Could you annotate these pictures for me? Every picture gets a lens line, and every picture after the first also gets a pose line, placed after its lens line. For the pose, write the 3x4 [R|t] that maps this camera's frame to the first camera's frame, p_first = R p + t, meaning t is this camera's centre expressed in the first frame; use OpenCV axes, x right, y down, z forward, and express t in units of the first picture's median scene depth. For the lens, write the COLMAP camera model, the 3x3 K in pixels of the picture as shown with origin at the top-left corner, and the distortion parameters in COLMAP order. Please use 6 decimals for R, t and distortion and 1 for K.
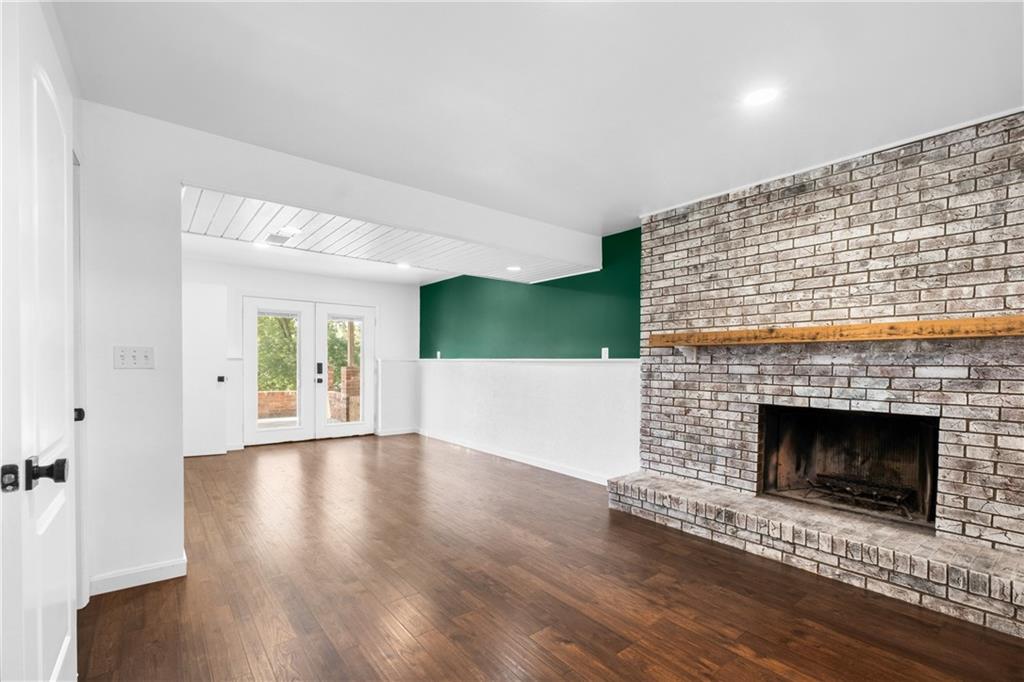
lens RADIAL K [[447.7, 0, 505.1], [0, 447.7, 345.7], [0, 0, 1]] dist [-0.004902, -0.000351]
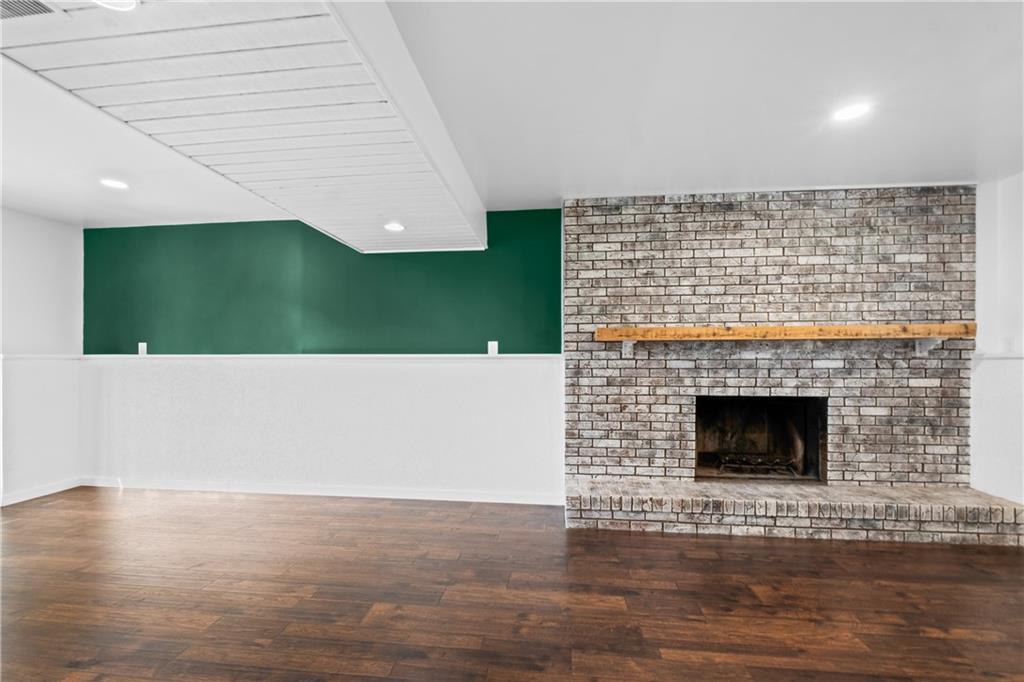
lens RADIAL K [[447.7, 0, 512.4], [0, 447.7, 344.6], [0, 0, 1]] dist [-0.004902, -0.000351]
pose [[0.711734, 0.015609, 0.702275, -0.532688], [-0.020160, 0.999795, -0.001791, 0.017546], [-0.702159, -0.012883, 0.711903, 0.559292]]
